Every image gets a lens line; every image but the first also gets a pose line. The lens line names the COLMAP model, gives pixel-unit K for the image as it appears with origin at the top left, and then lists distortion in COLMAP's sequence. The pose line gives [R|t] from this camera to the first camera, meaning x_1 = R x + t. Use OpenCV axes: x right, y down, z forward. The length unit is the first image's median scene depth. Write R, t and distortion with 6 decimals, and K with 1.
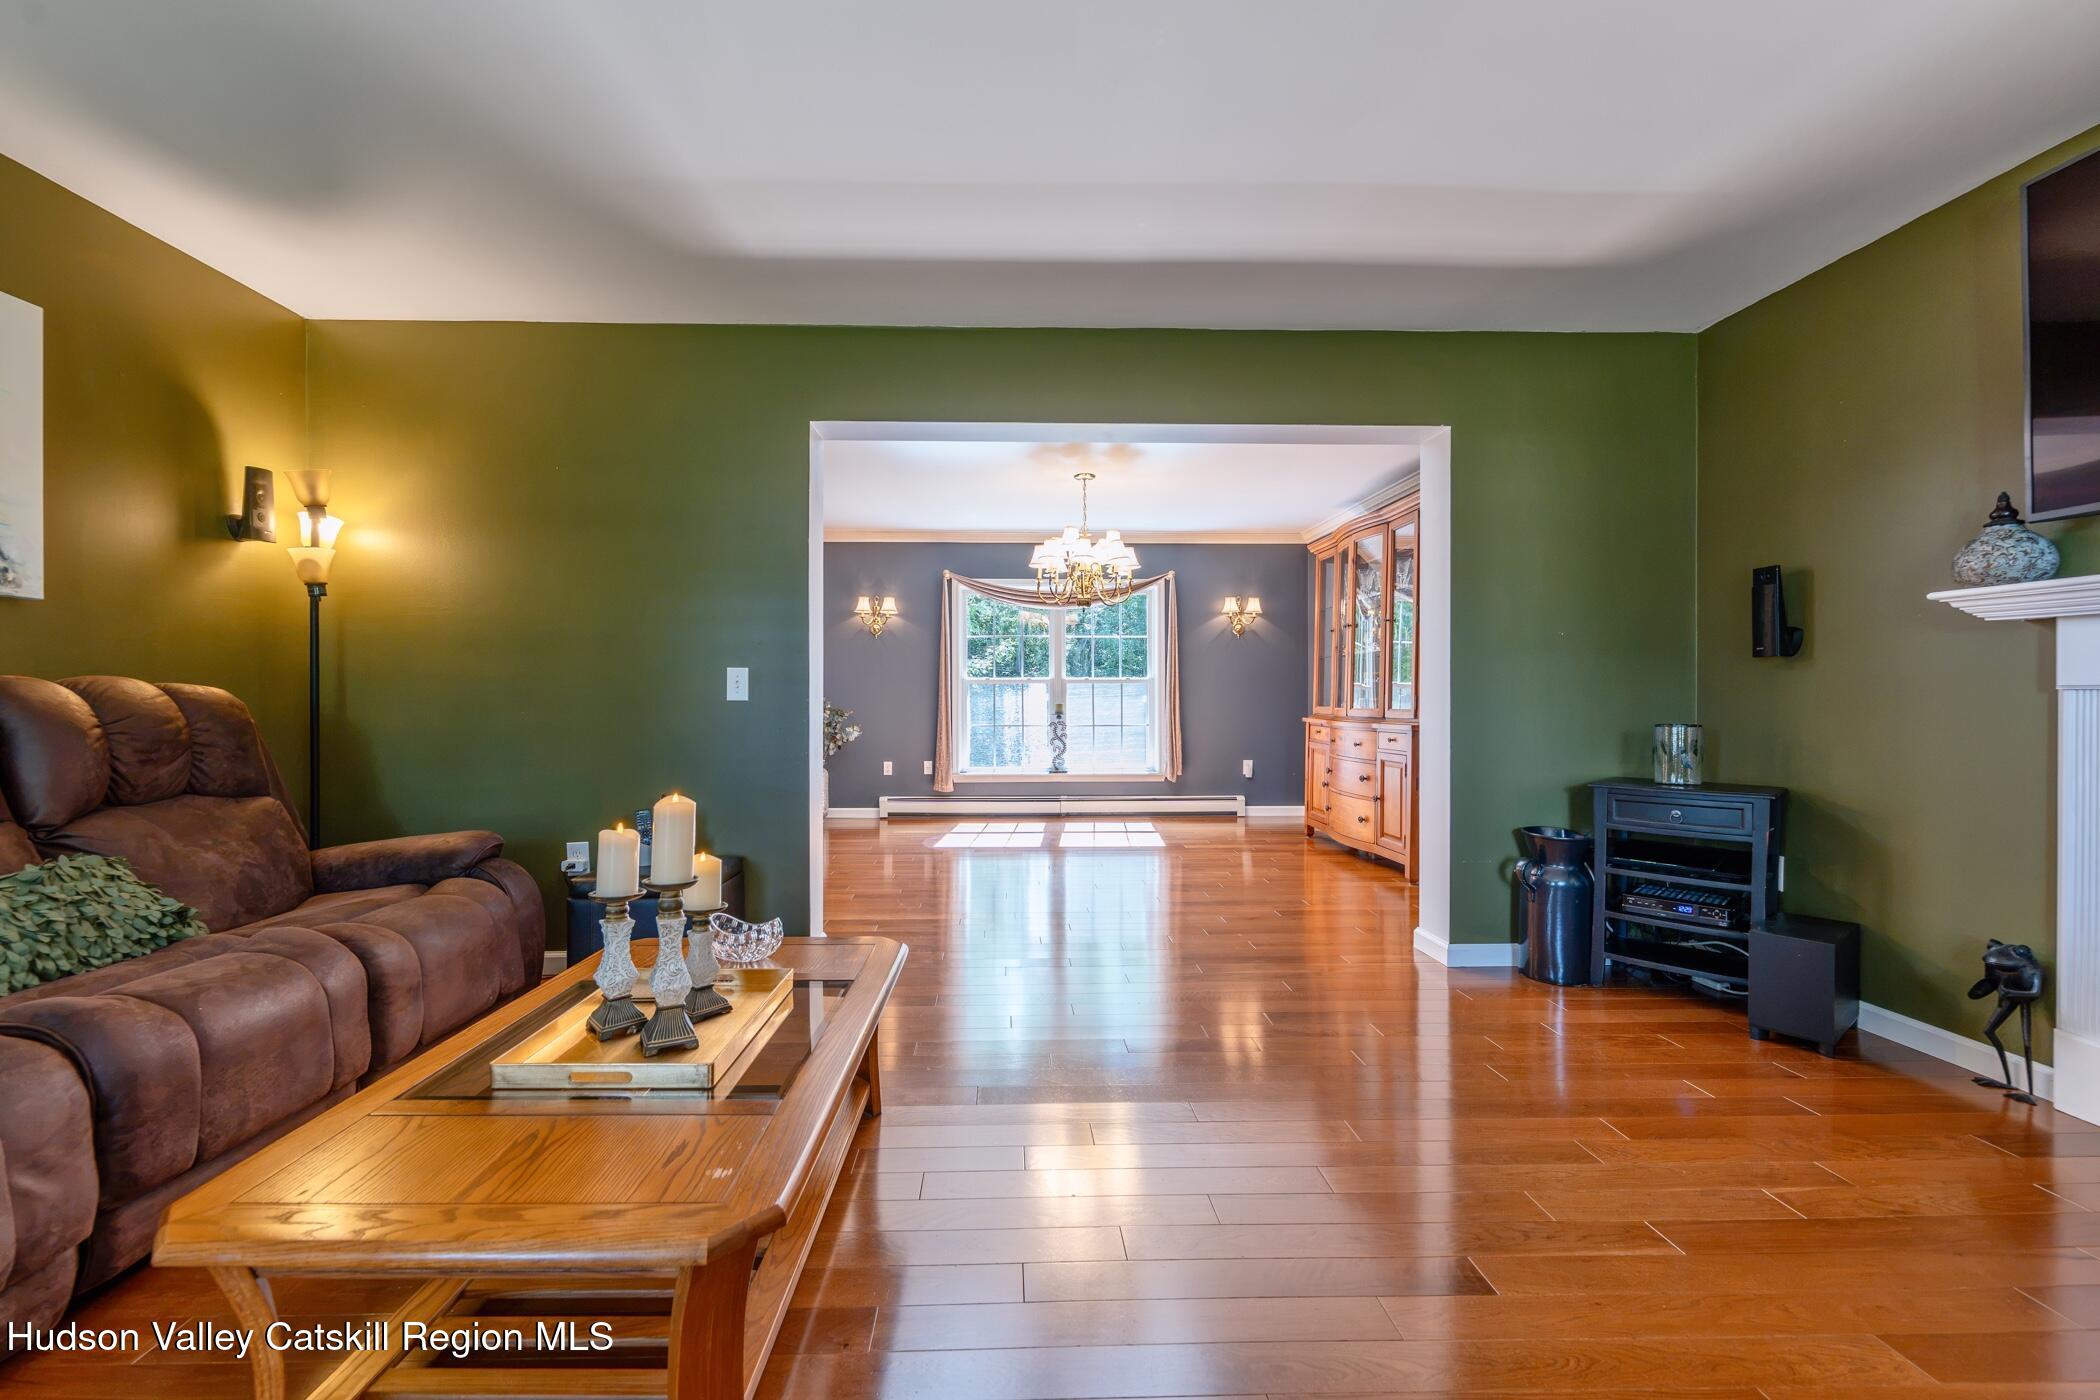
lens RADIAL K [[859.9, 0, 1045.8], [0, 859.9, 691.9], [0, 0, 1]] dist [0.002423, -0.000141]
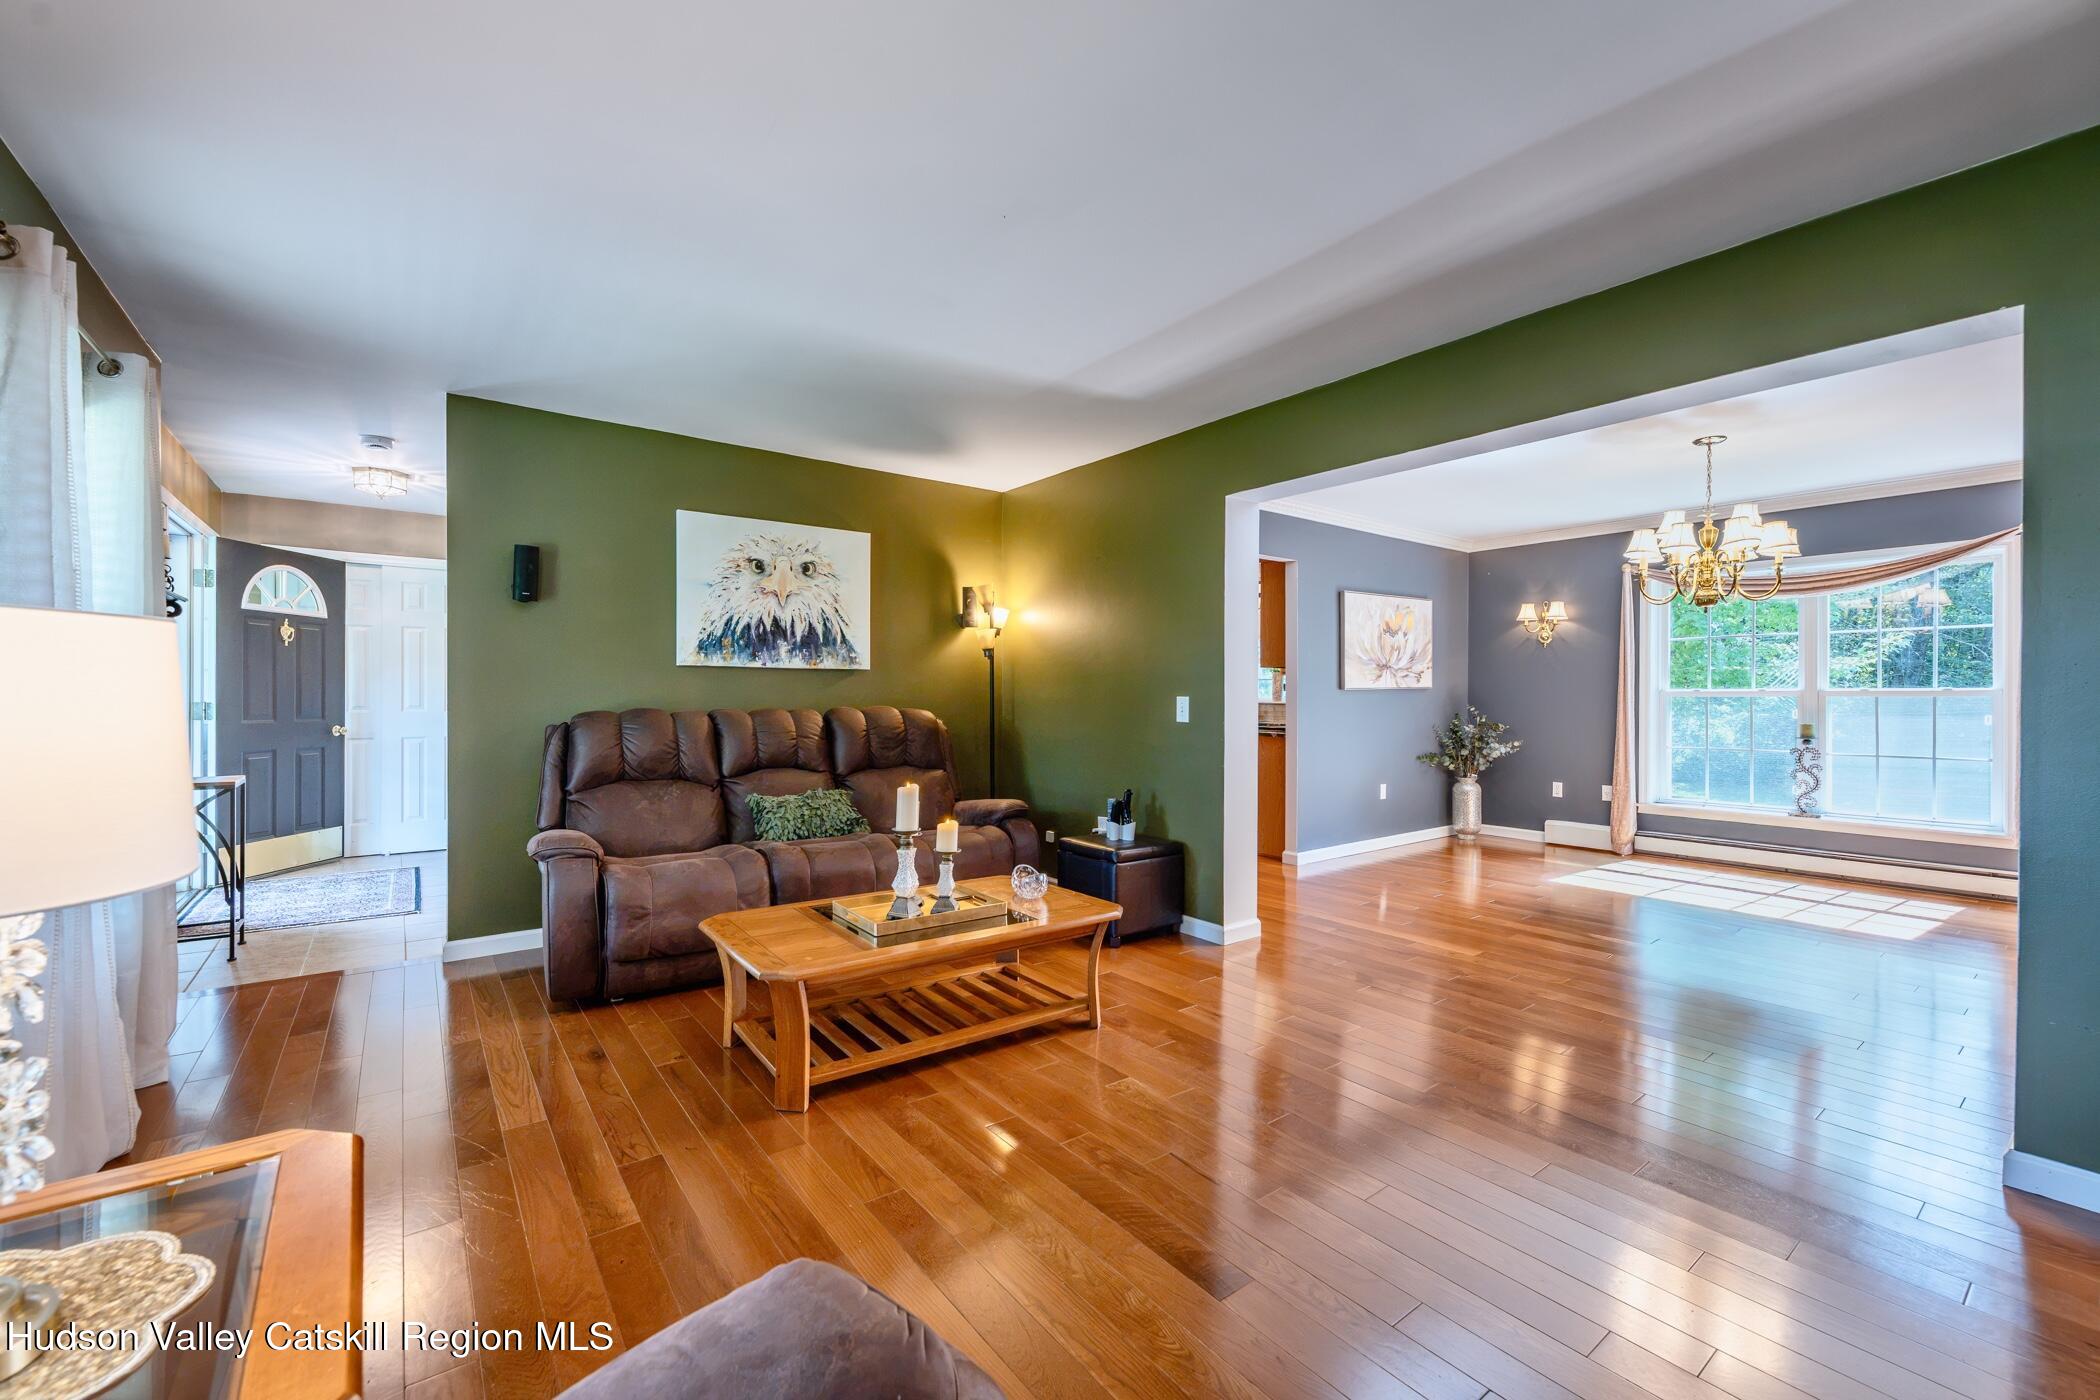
lens RADIAL K [[856.9, 0, 1050.0], [0, 856.9, 700.0], [0, 0, 1]] dist [0.000066, -0.000253]
pose [[0.585752, 0.006003, -0.810468, 0.568319], [0.000767, 0.999968, 0.007961, -0.033112], [0.810490, -0.005285, 0.585729, 0.081464]]
